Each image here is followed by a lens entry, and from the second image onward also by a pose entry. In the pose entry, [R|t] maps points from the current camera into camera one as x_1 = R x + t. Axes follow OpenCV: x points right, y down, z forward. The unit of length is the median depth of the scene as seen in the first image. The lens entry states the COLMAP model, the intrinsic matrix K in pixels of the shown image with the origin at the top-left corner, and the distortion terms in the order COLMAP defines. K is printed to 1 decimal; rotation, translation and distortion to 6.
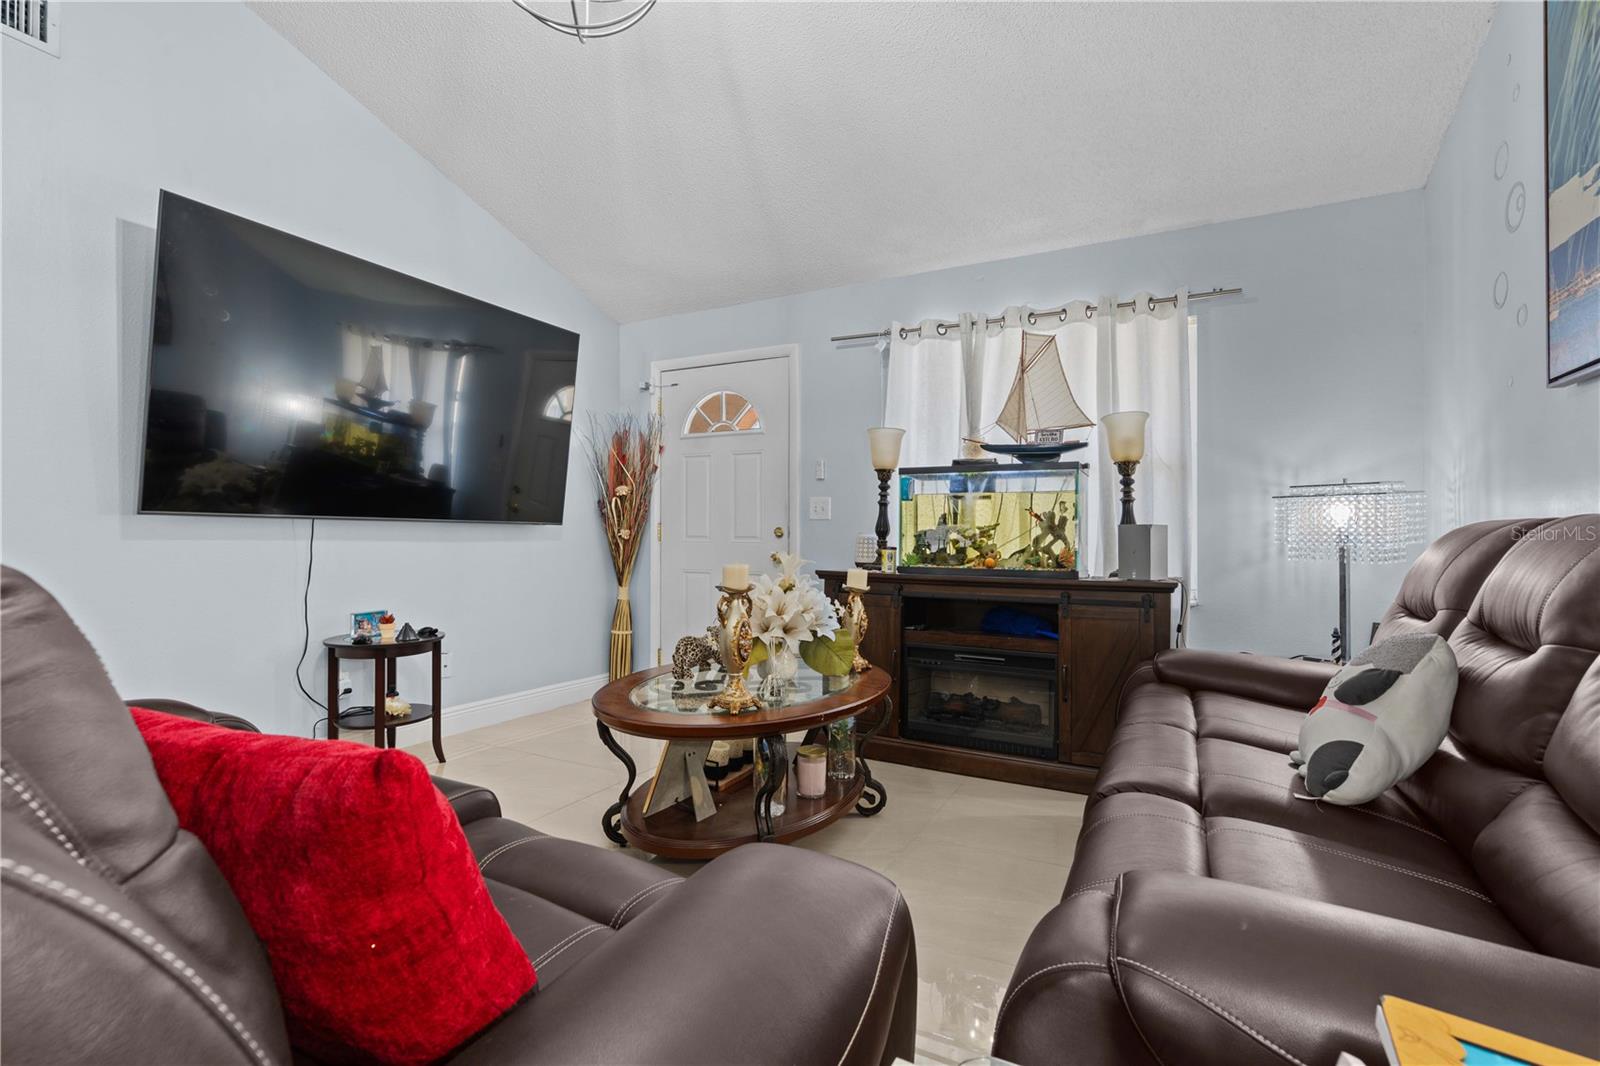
lens RADIAL K [[728.0, 0, 785.5], [0, 728.0, 535.7], [0, 0, 1]] dist [-0.005893, 0.001829]
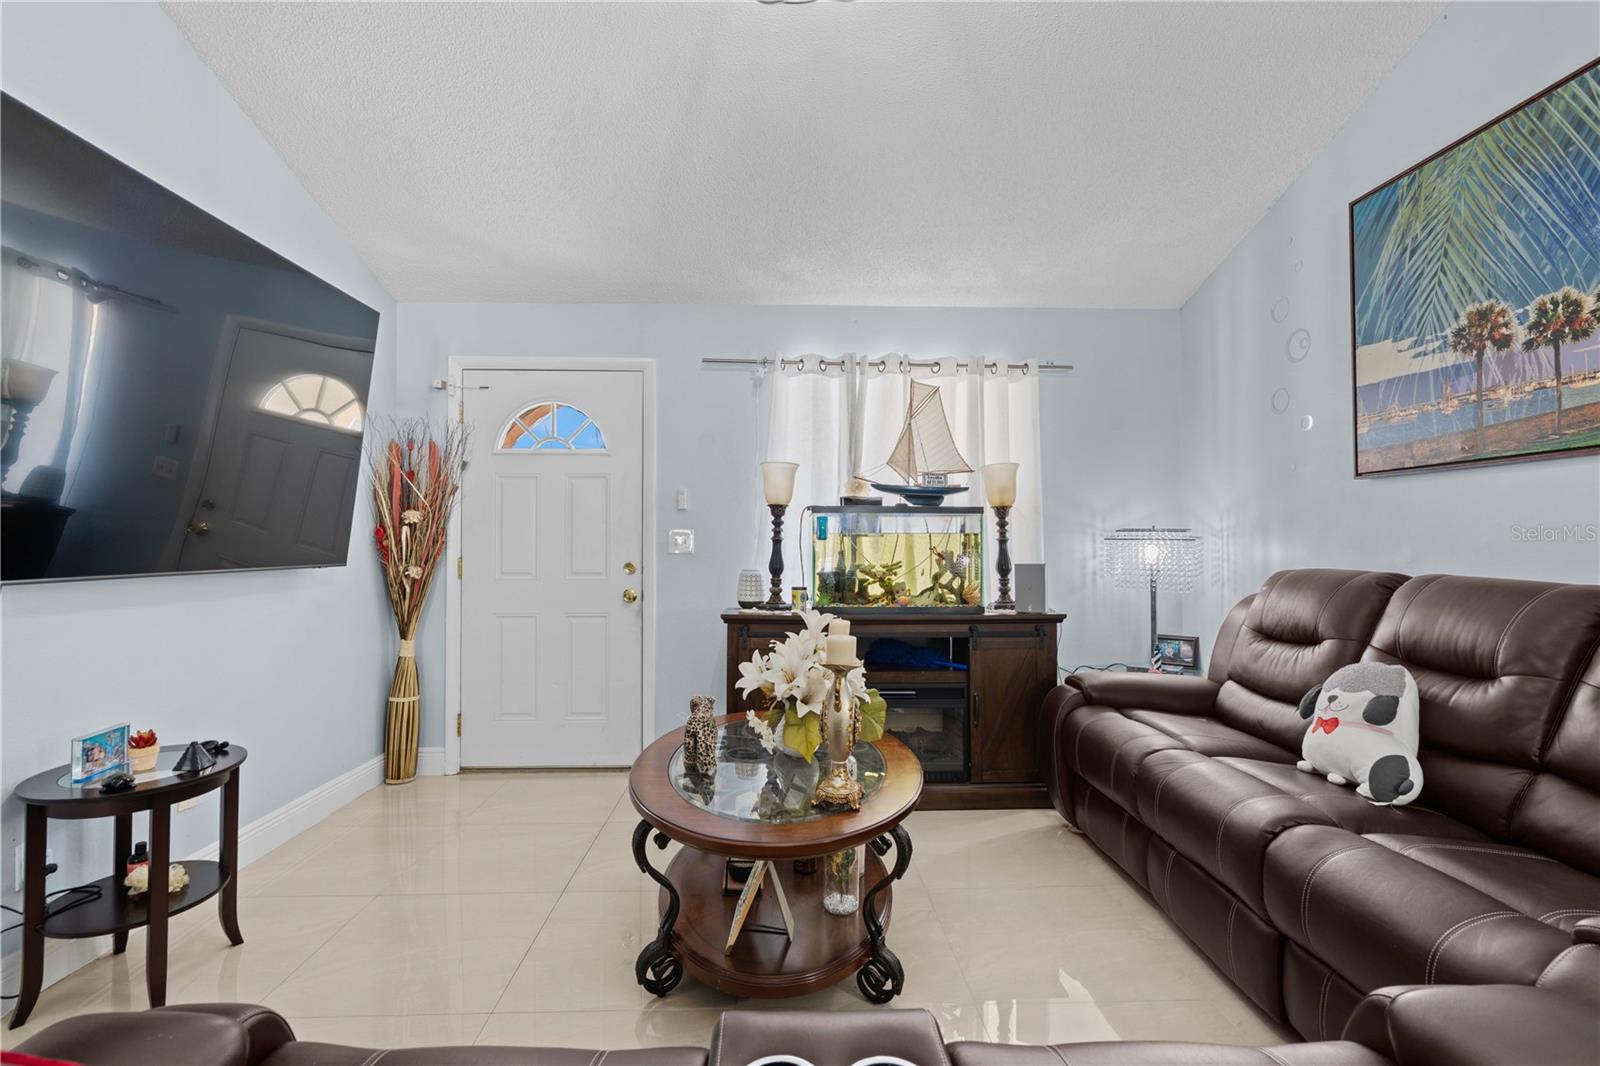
lens RADIAL K [[728.0, 0, 790.3], [0, 728.0, 528.2], [0, 0, 1]] dist [-0.005893, 0.001829]
pose [[0.864662, 0.000493, 0.502353, -0.363968], [0.005820, 0.999923, -0.010999, -0.053506], [-0.502320, 0.012434, 0.864593, 0.173562]]
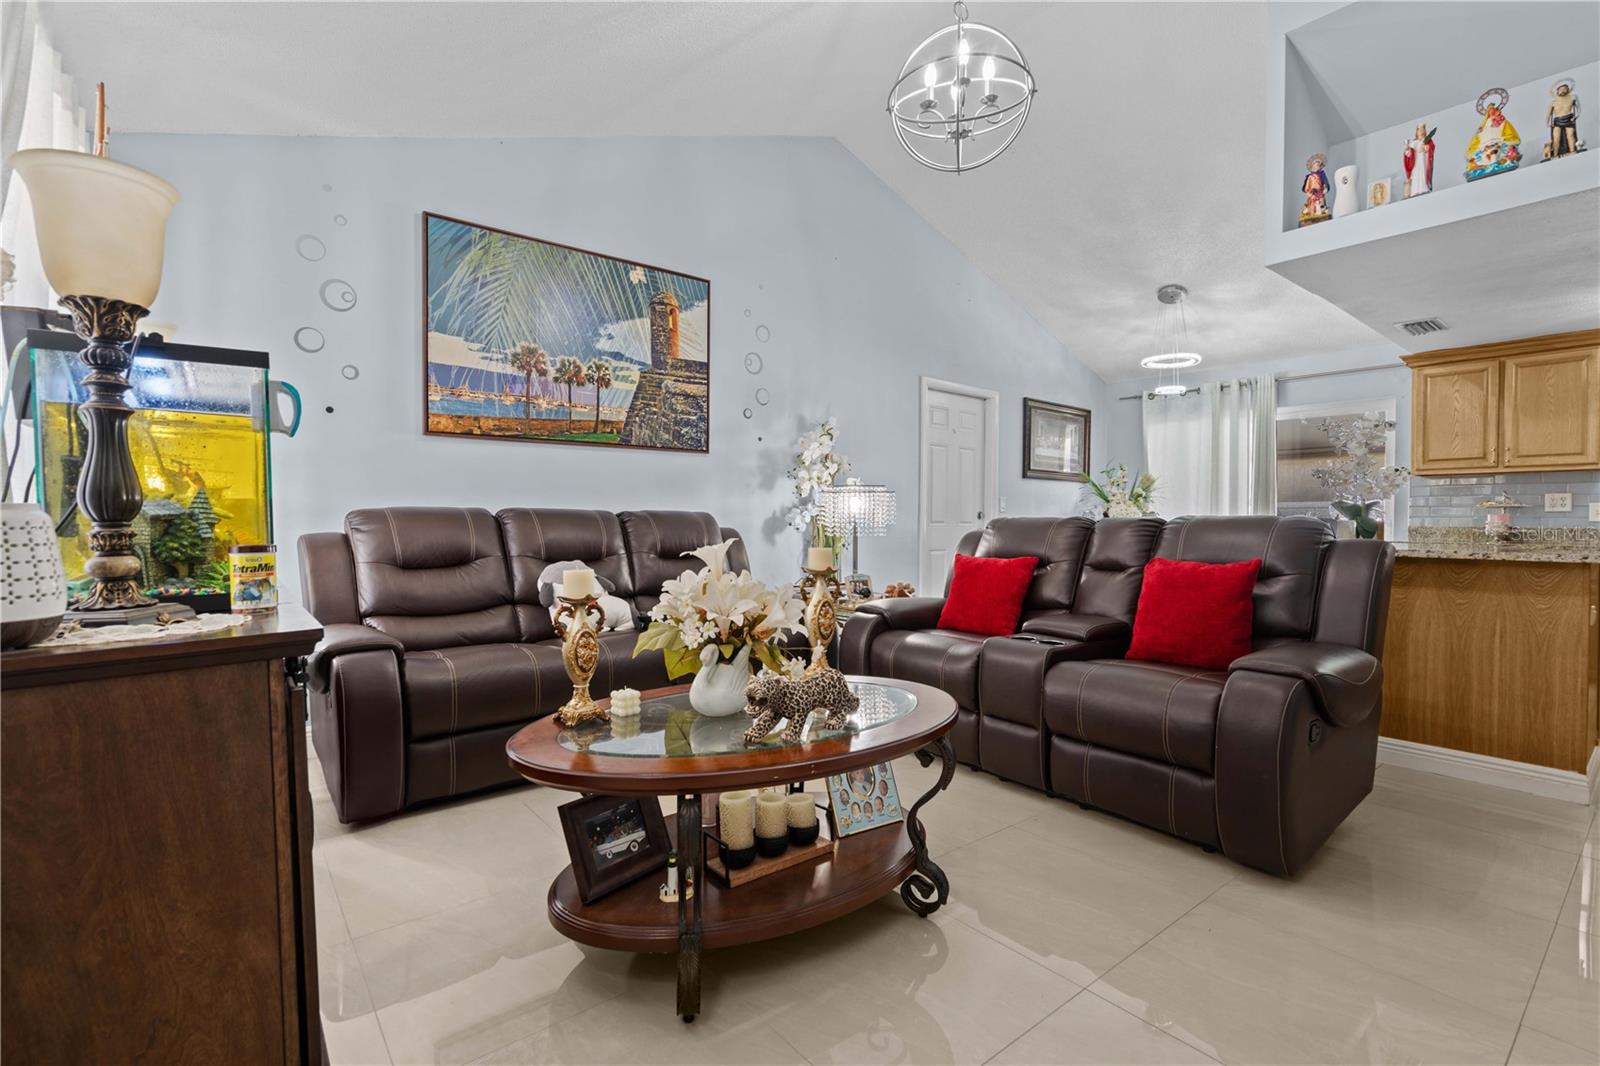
lens RADIAL K [[728.0, 0, 788.4], [0, 728.0, 529.3], [0, 0, 1]] dist [-0.005893, 0.001829]
pose [[-0.921323, -0.016073, 0.388465, -0.278763], [-0.011971, 0.999844, 0.012978, -0.000523], [-0.388613, 0.007307, -0.921372, 1.289950]]
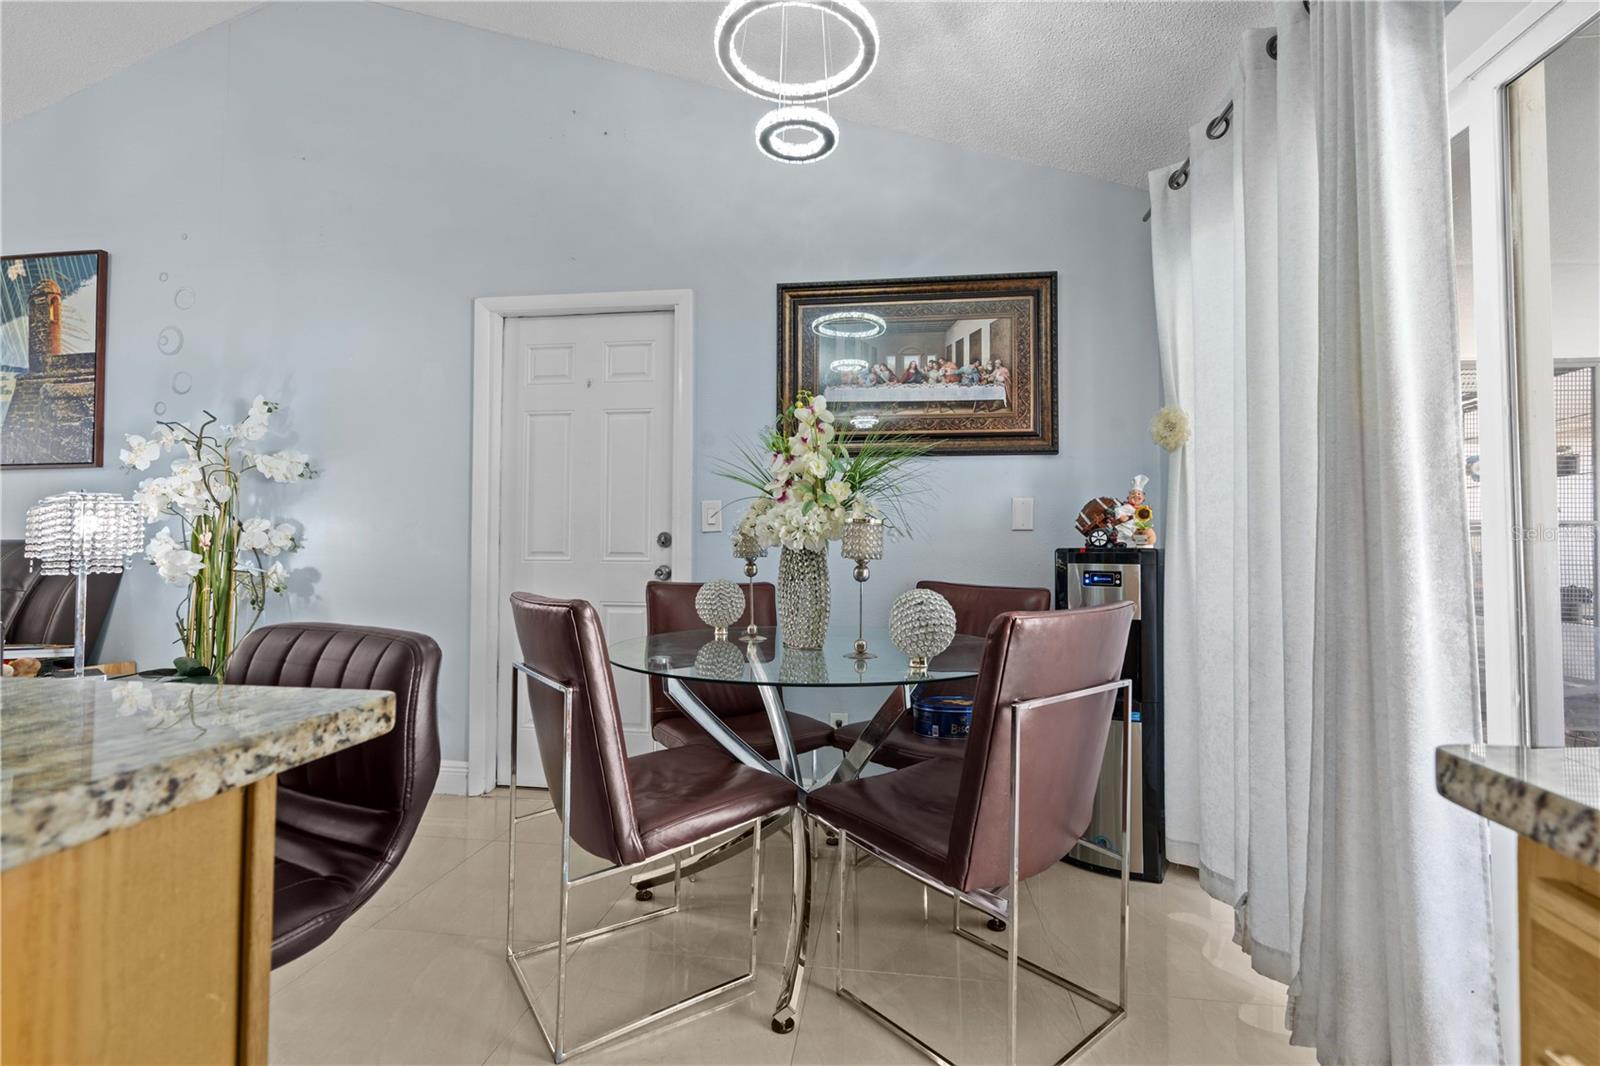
lens RADIAL K [[728.0, 0, 787.2], [0, 728.0, 535.9], [0, 0, 1]] dist [-0.005893, 0.001829]
pose [[-0.340950, 0.016412, 0.939938, -0.934237], [-0.008112, 0.999759, -0.020399, -0.006331], [-0.940046, -0.014579, -0.340735, -0.430176]]
